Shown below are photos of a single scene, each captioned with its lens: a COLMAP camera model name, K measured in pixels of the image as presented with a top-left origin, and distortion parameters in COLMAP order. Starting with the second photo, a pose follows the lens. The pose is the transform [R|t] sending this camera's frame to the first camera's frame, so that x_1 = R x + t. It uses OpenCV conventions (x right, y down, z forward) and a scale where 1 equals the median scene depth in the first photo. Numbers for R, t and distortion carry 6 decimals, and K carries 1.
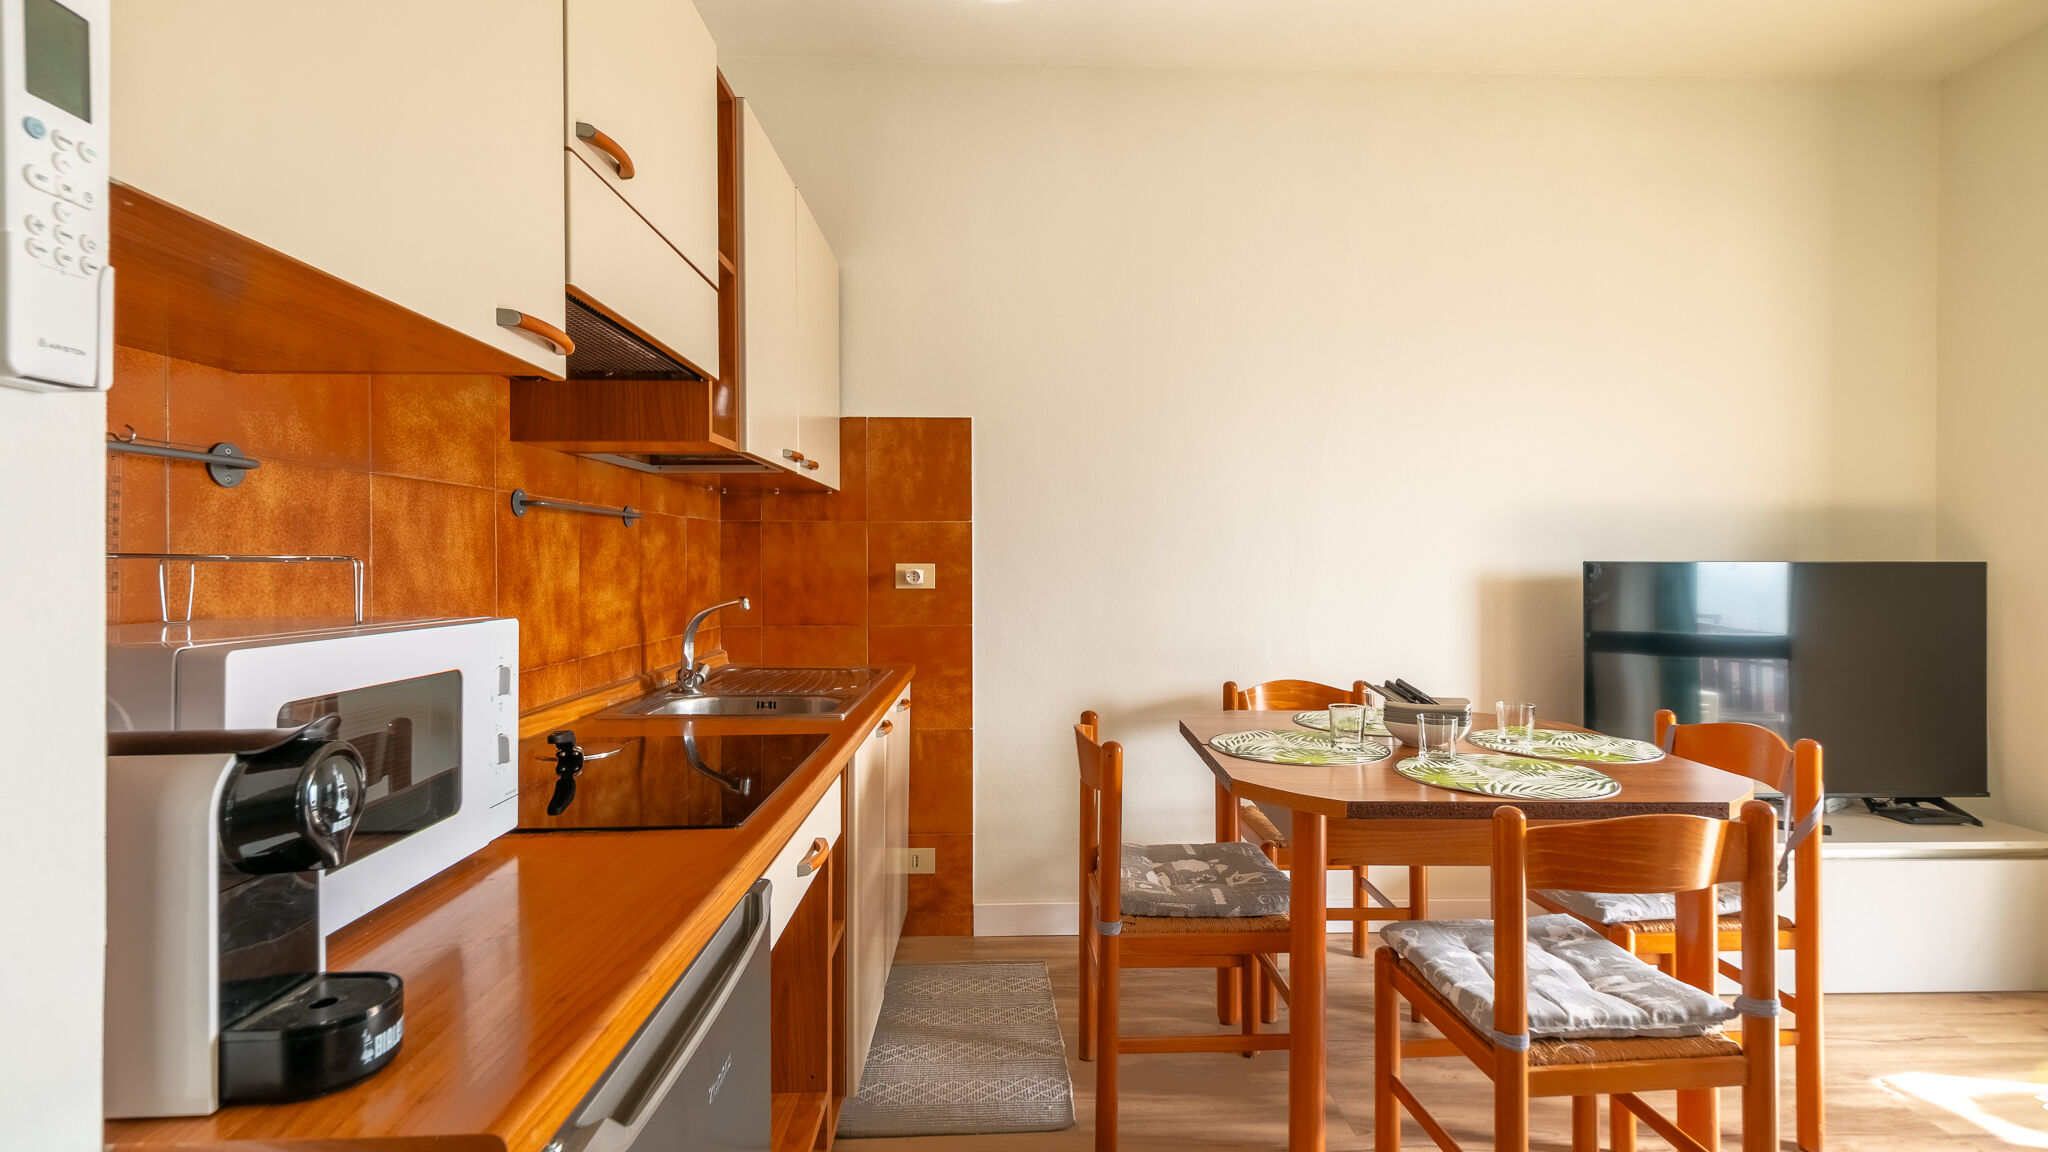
lens RADIAL K [[958.3, 0, 1027.4], [0, 958.3, 573.9], [0, 0, 1]] dist [0.027786, -0.011274]
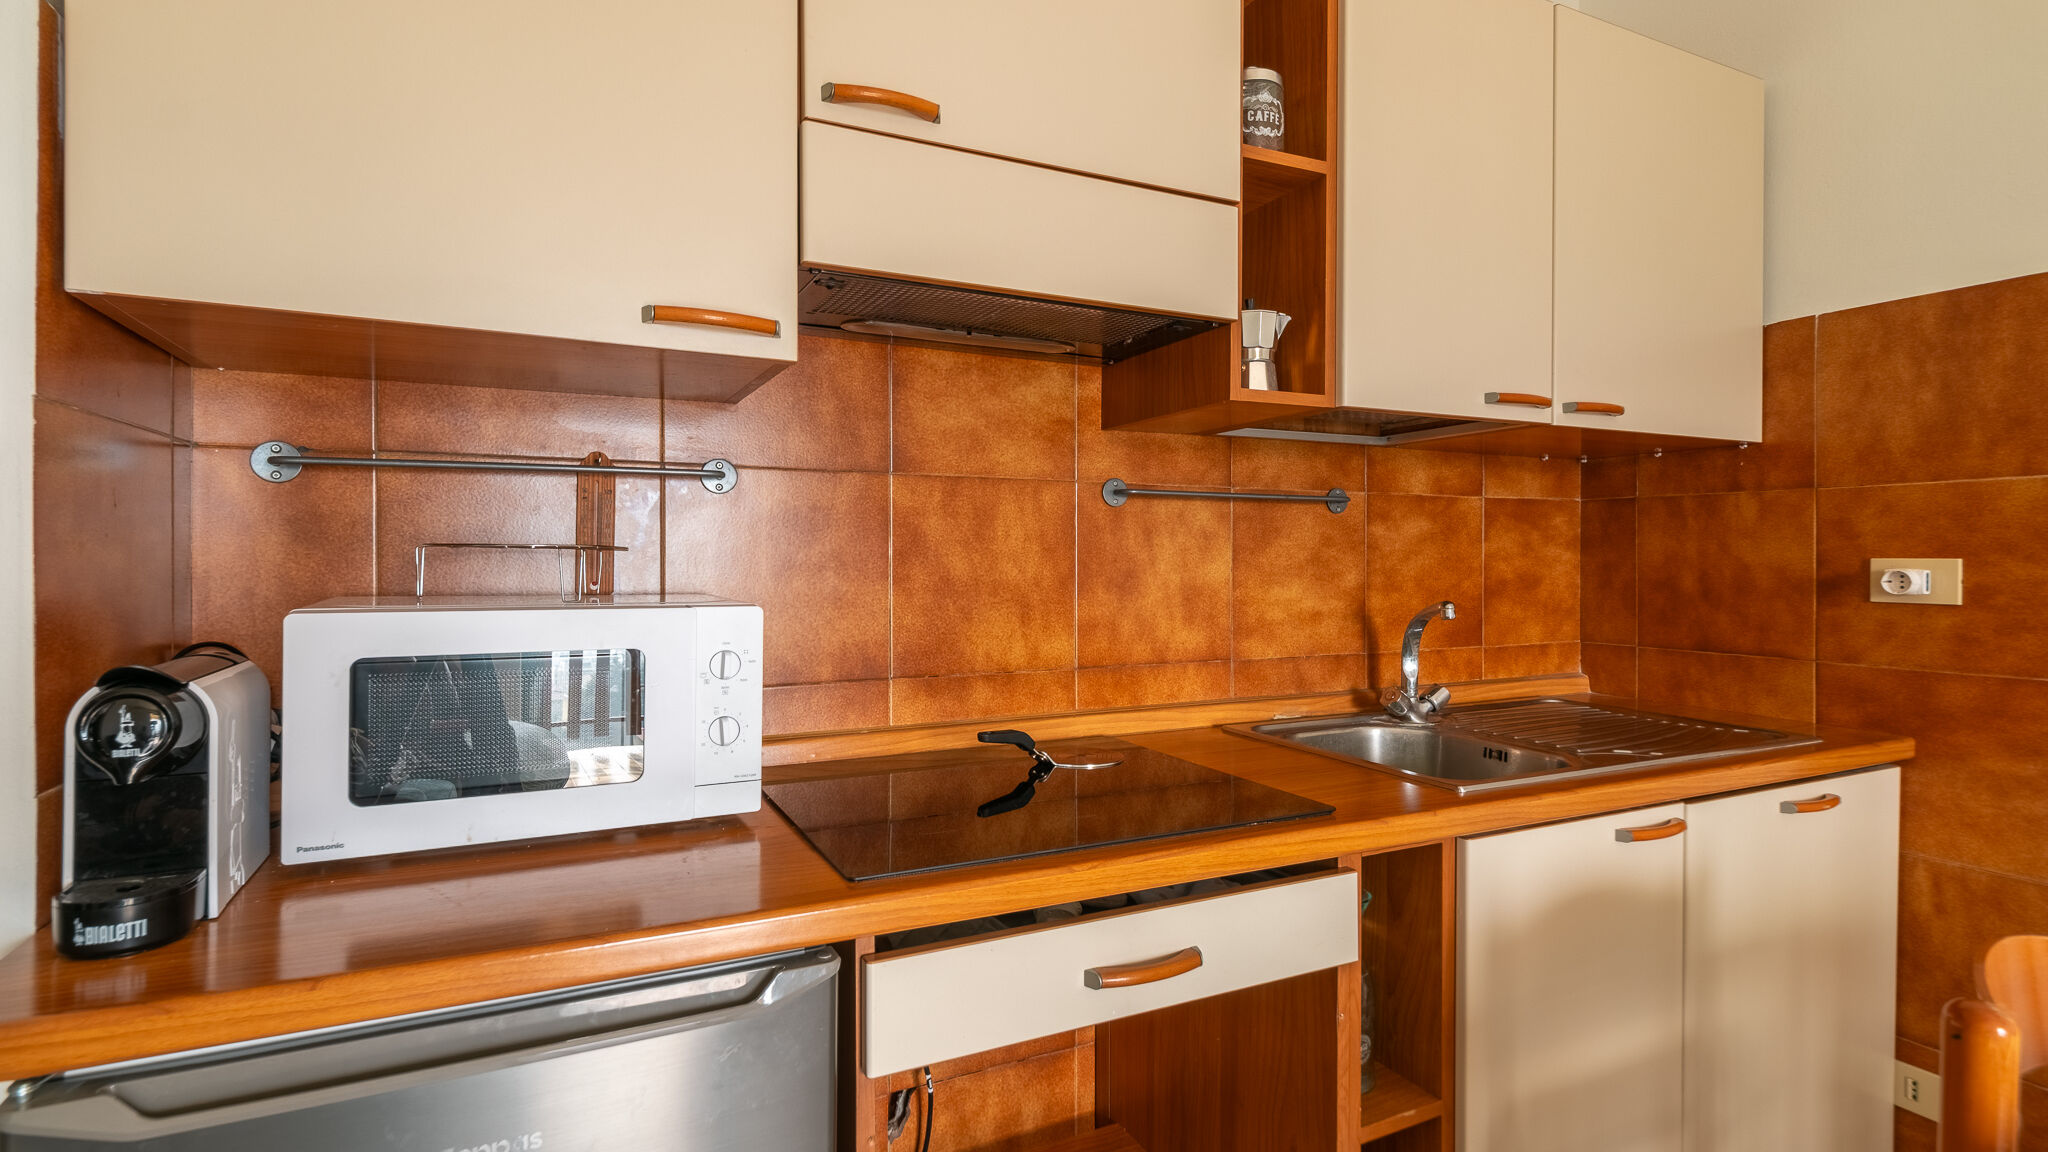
lens RADIAL K [[958.3, 0, 1027.4], [0, 958.3, 573.9], [0, 0, 1]] dist [0.027786, -0.011274]
pose [[0.420964, 0.018571, -0.906887, 0.232350], [-0.014469, 0.999801, 0.013757, -0.002573], [0.906962, 0.007331, 0.421149, 0.379280]]
